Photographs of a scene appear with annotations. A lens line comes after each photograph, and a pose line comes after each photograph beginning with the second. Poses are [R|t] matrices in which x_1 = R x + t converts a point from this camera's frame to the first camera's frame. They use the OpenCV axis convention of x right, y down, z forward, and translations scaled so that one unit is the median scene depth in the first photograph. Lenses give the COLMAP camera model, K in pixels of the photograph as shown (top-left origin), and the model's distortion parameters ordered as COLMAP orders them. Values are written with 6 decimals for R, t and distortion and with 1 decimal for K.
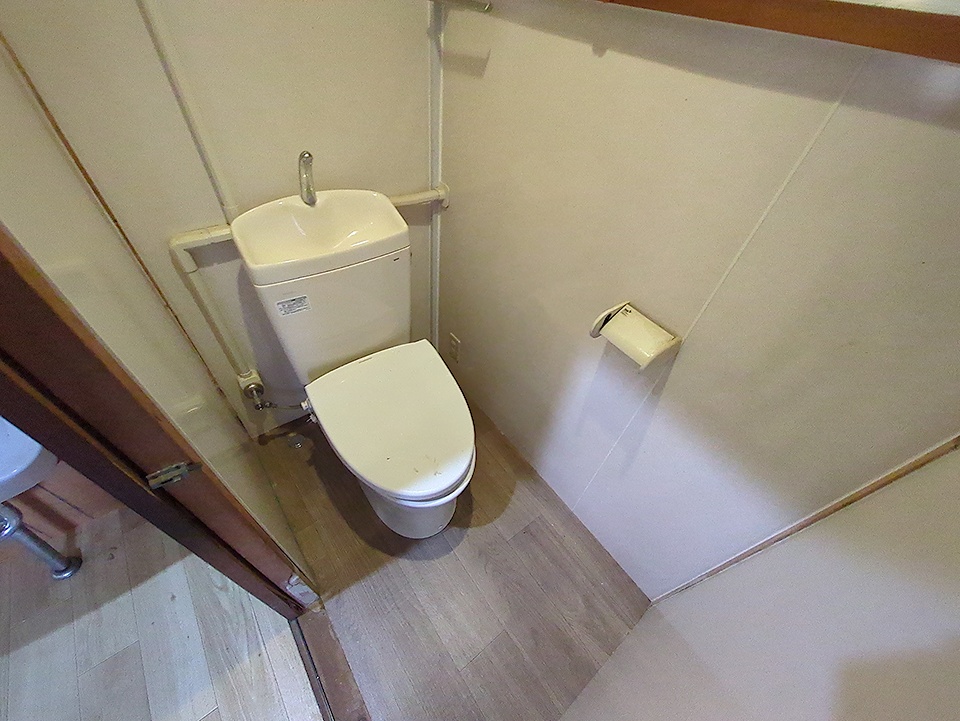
lens RADIAL K [[377.5, 0, 484.7], [0, 377.5, 359.3], [0, 0, 1]] dist [-0.002271, 0.000933]
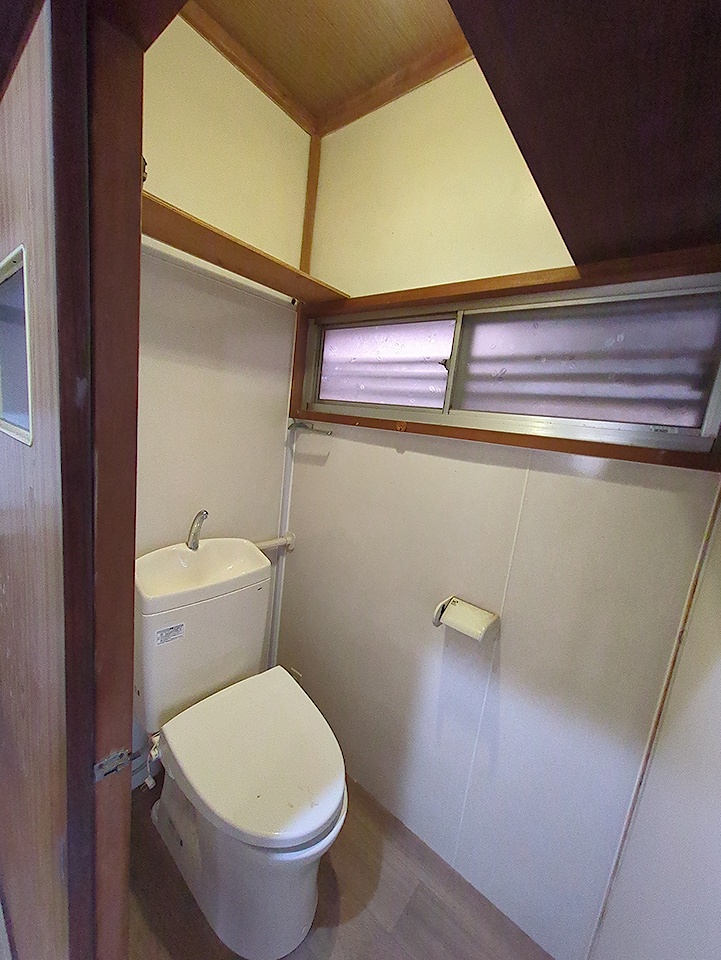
lens RADIAL K [[377.5, 0, 358.2], [0, 377.5, 481.8], [0, 0, 1]] dist [-0.002271, 0.000933]
pose [[0.975436, -0.025057, 0.218855, -0.187315], [0.146161, 0.816934, -0.557903, 0.172282], [-0.164811, 0.576186, 0.800529, -0.203139]]
